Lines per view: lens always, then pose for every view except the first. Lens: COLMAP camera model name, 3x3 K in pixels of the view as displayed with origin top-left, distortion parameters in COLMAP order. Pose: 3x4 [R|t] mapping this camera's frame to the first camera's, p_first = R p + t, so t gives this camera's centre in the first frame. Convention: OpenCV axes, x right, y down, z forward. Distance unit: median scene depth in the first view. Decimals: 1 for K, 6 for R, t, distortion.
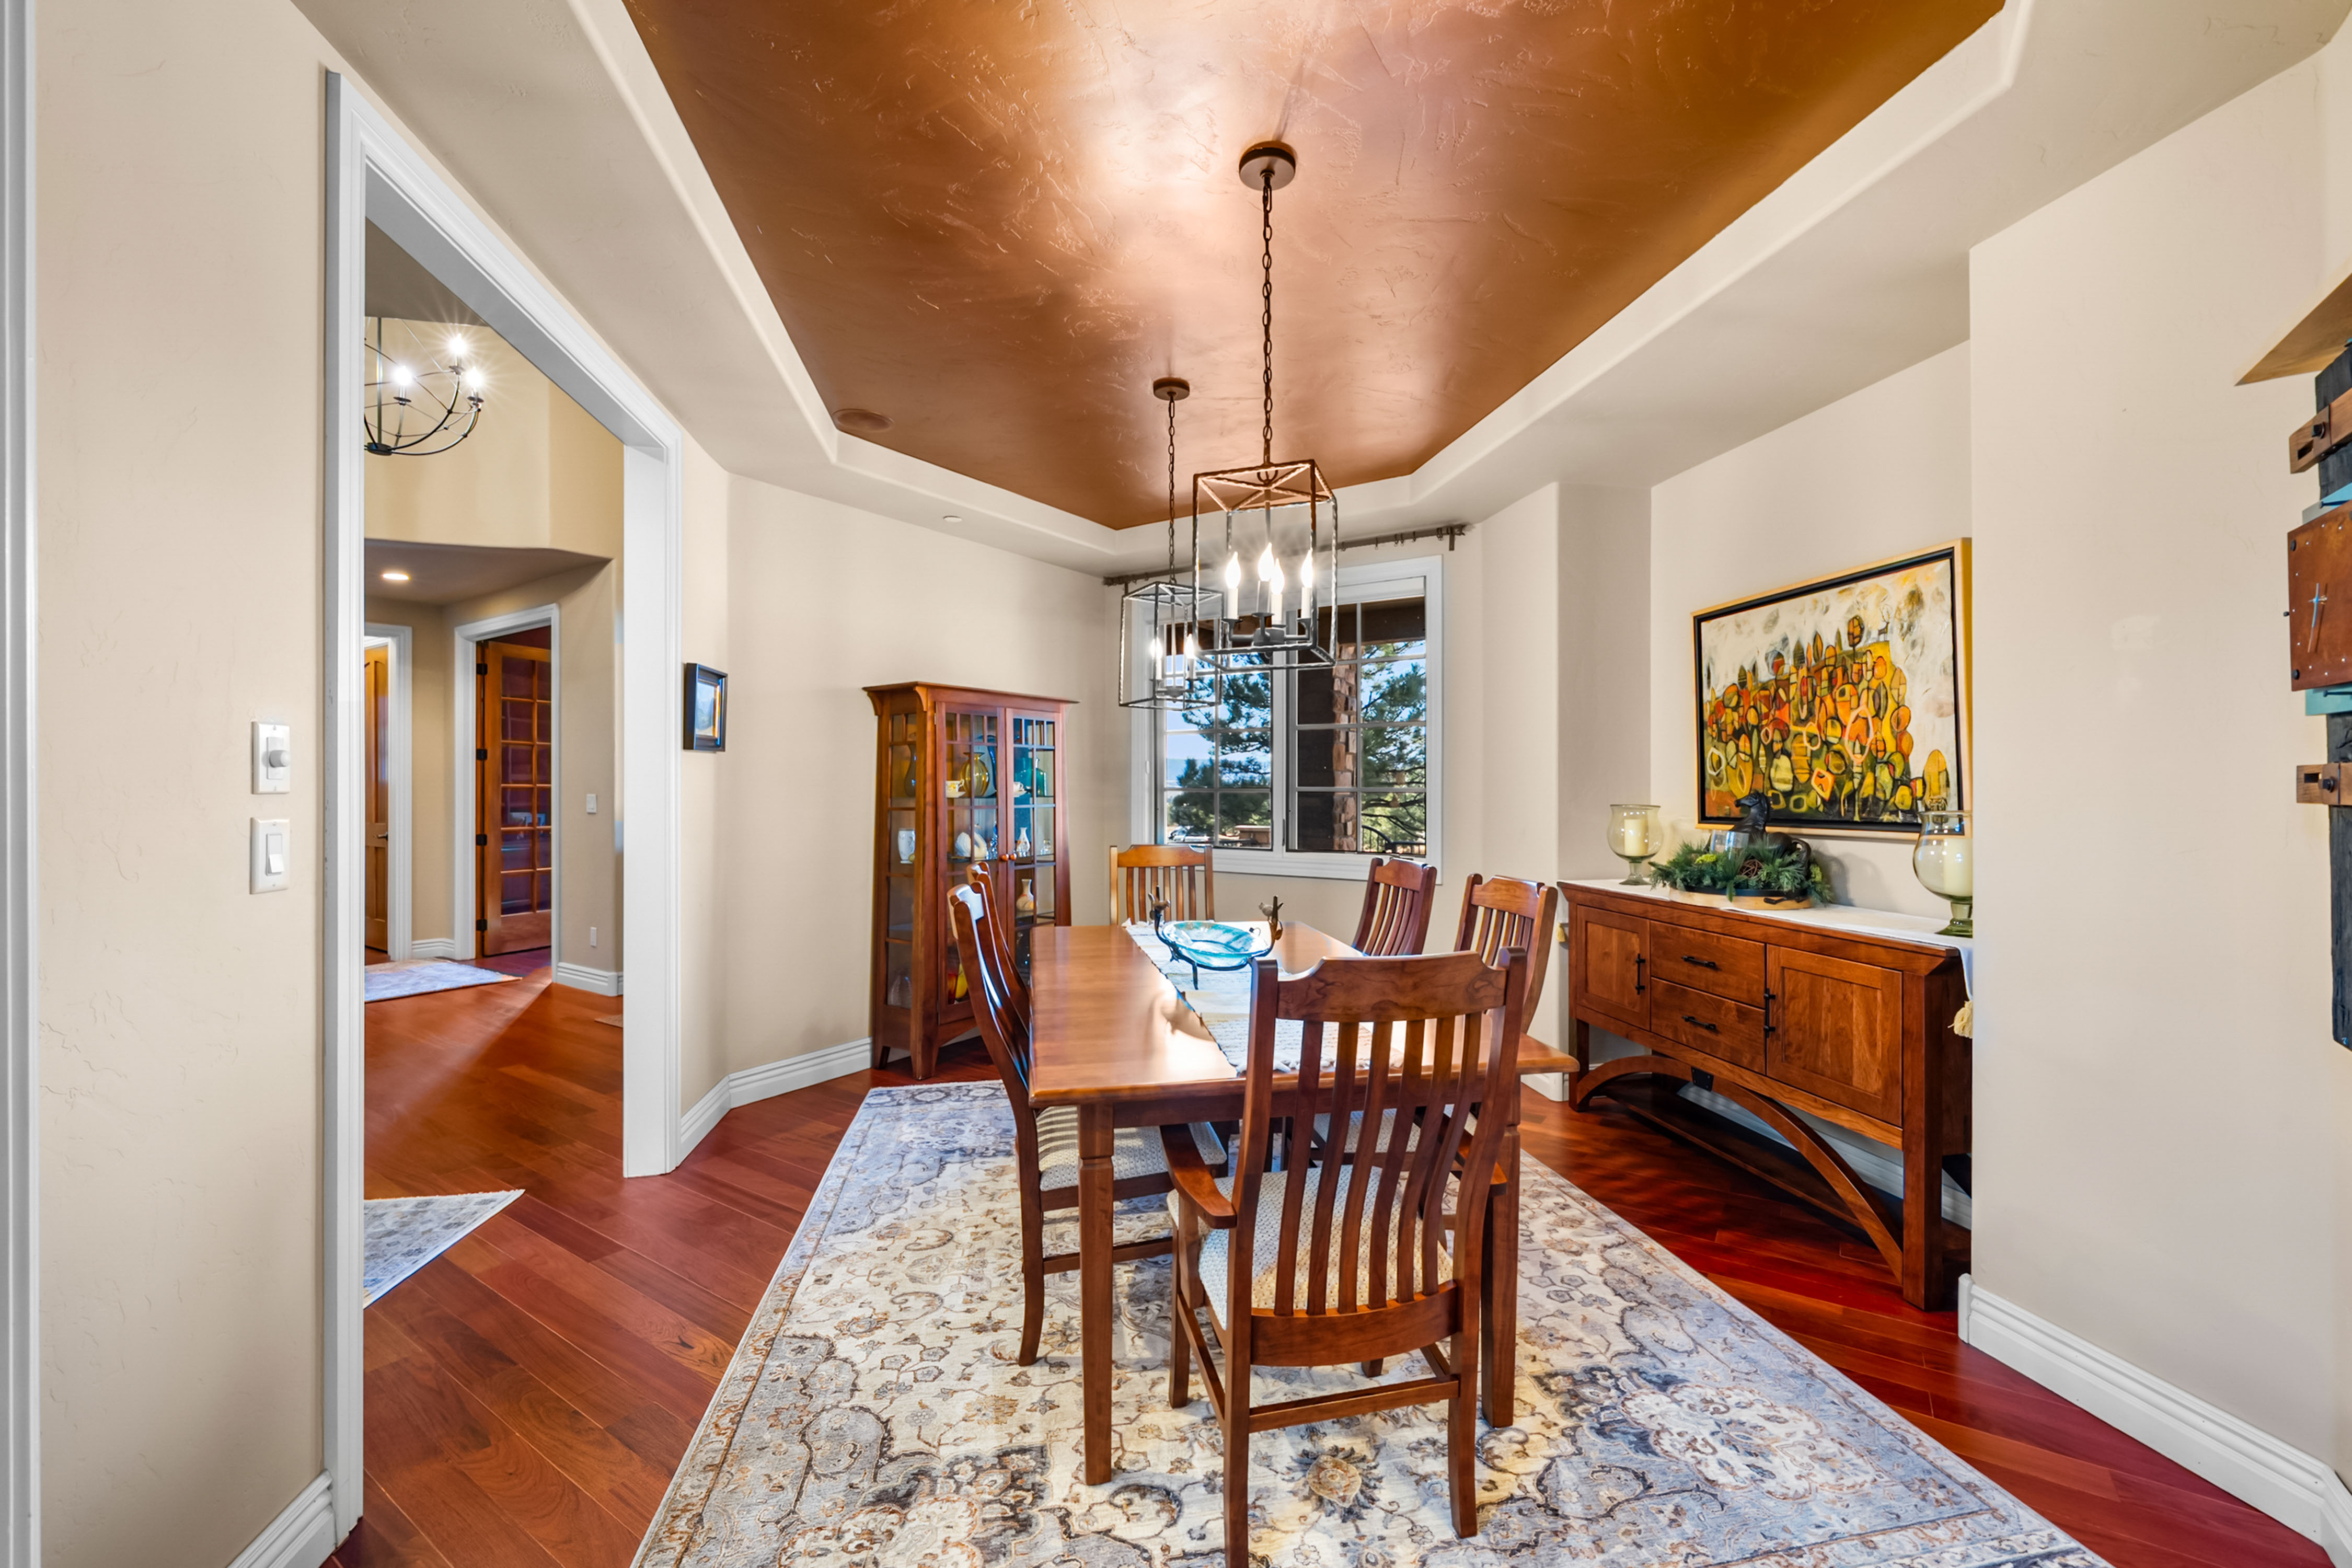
lens RADIAL K [[933.2, 0, 1217.2], [0, 933.2, 790.7], [0, 0, 1]] dist [0.003387, 0.000173]
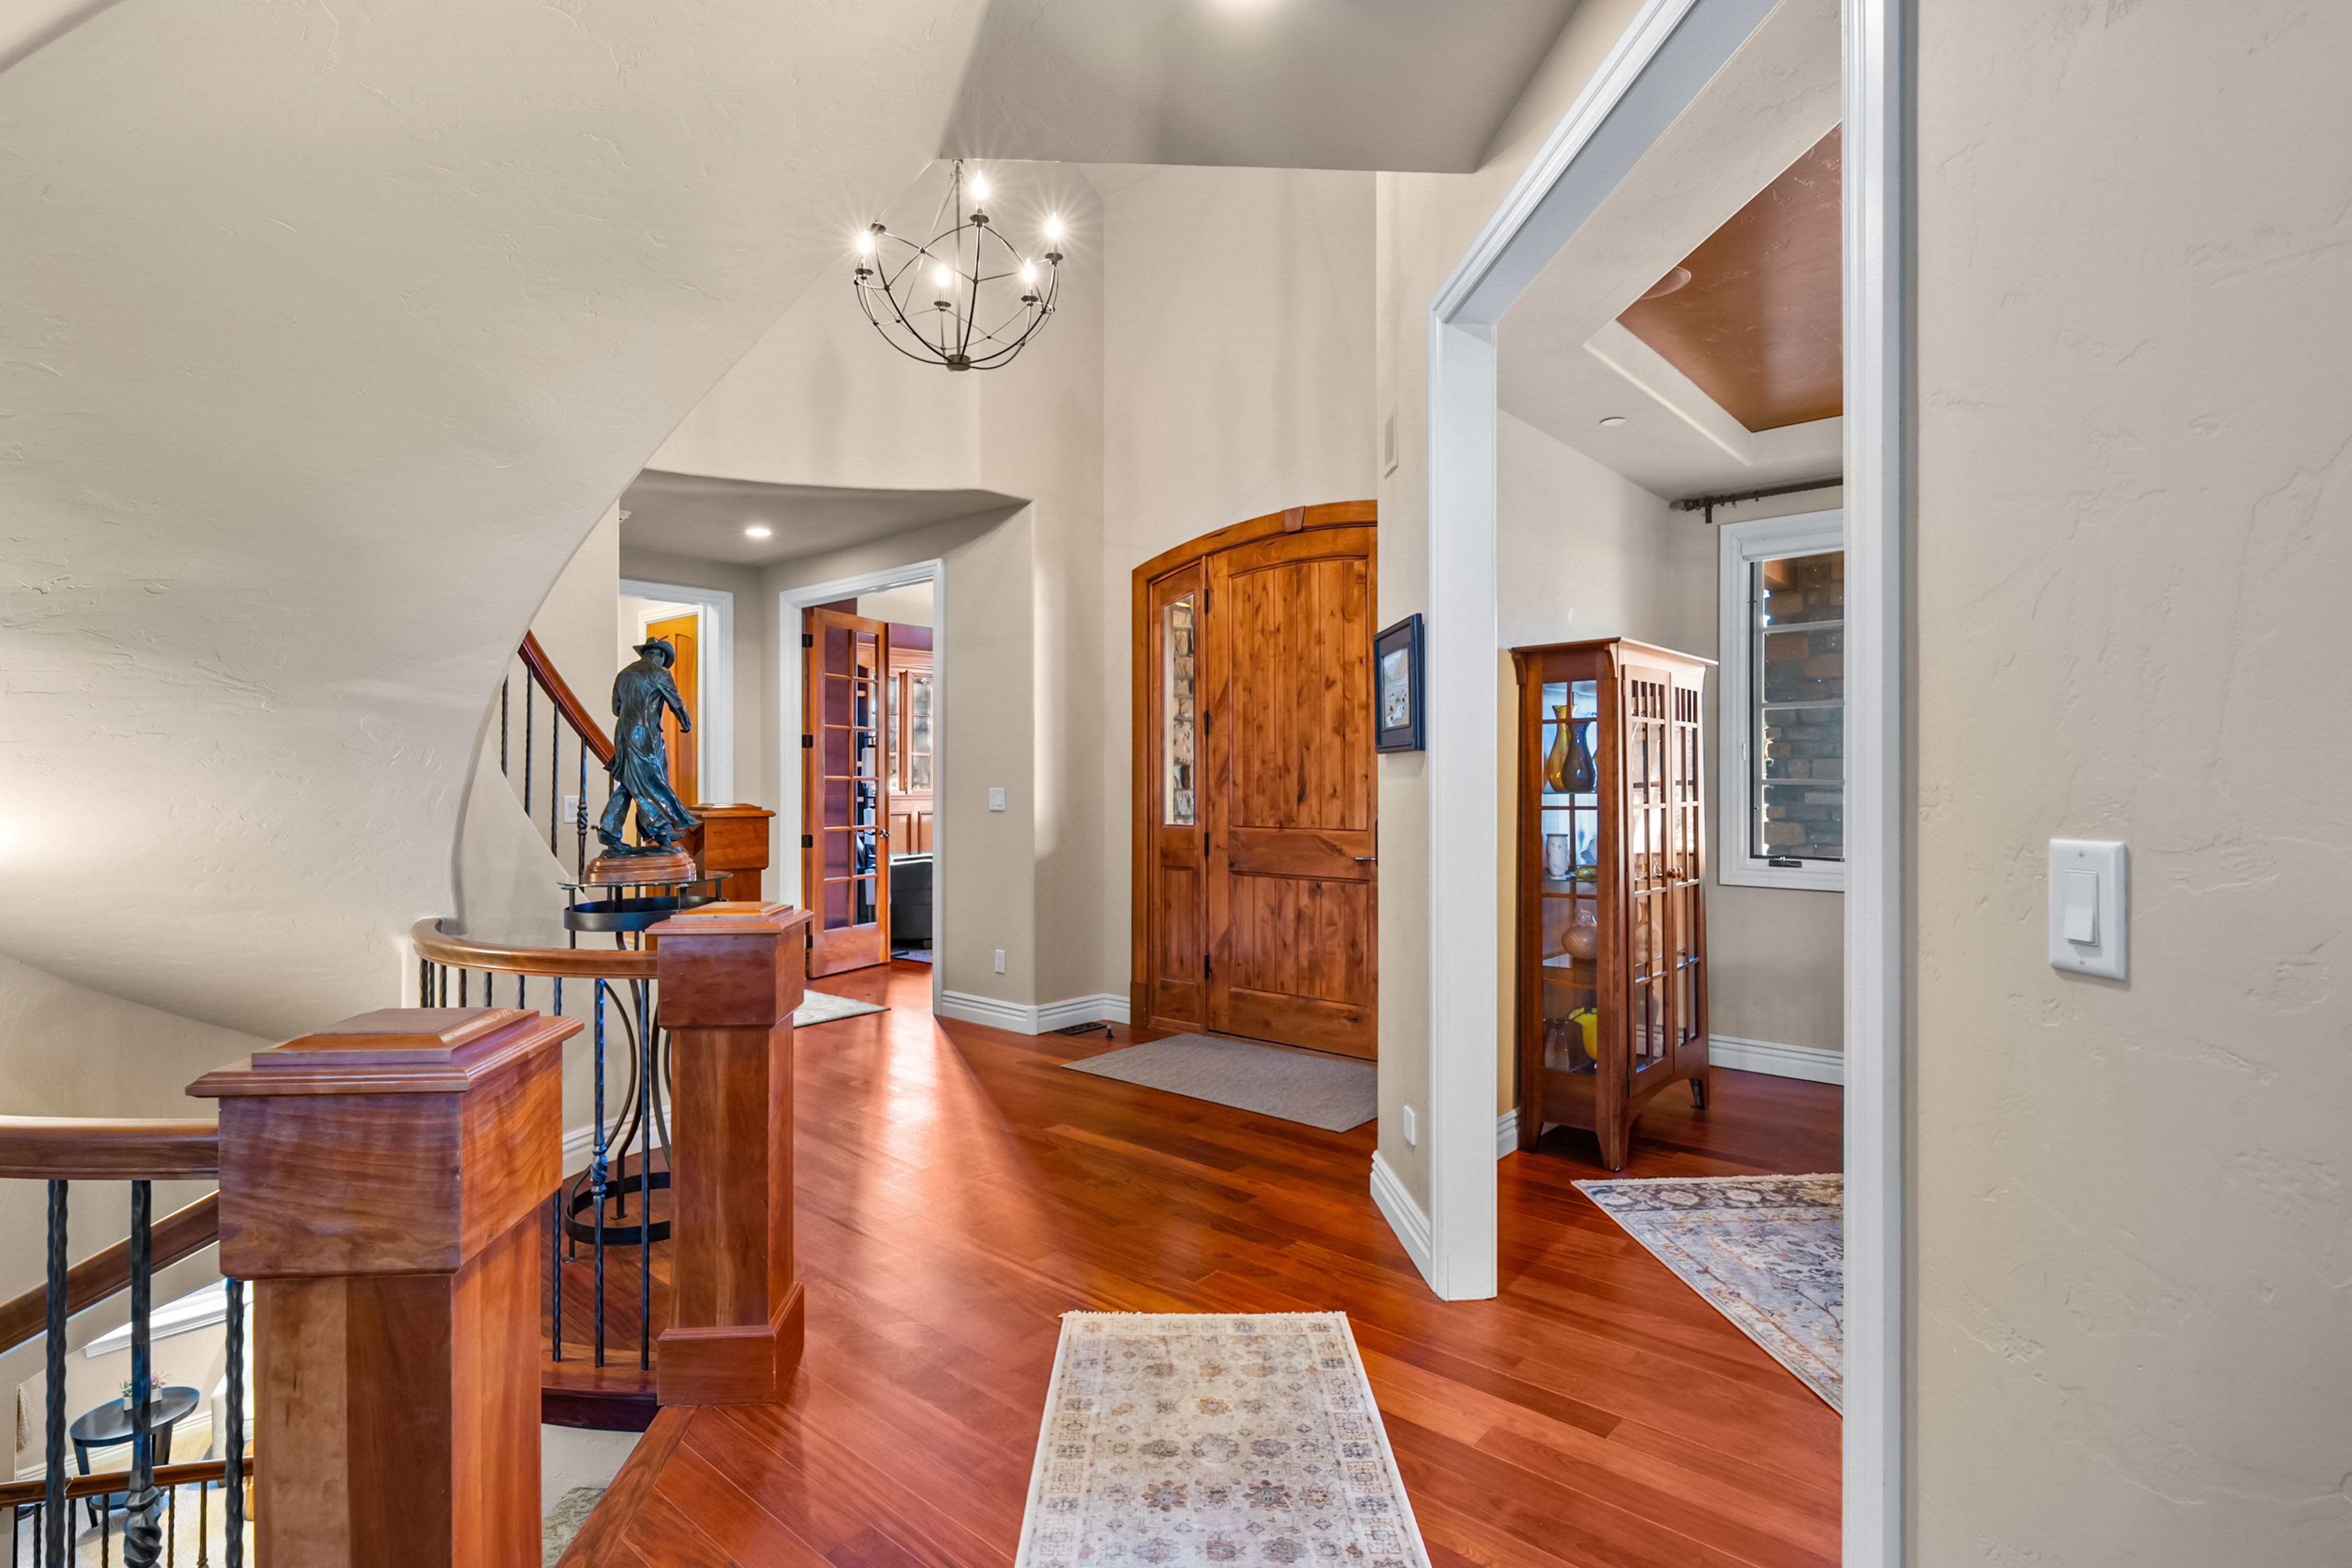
lens RADIAL K [[1126.7, 0, 1176.0], [0, 1126.7, 784.0], [0, 0, 1]] dist [0.019453, -0.000281]
pose [[0.989899, 0.000687, -0.141773, -0.390606], [-0.000848, 0.999999, -0.001076, 0.001405], [0.141772, 0.001185, 0.989899, 0.038997]]
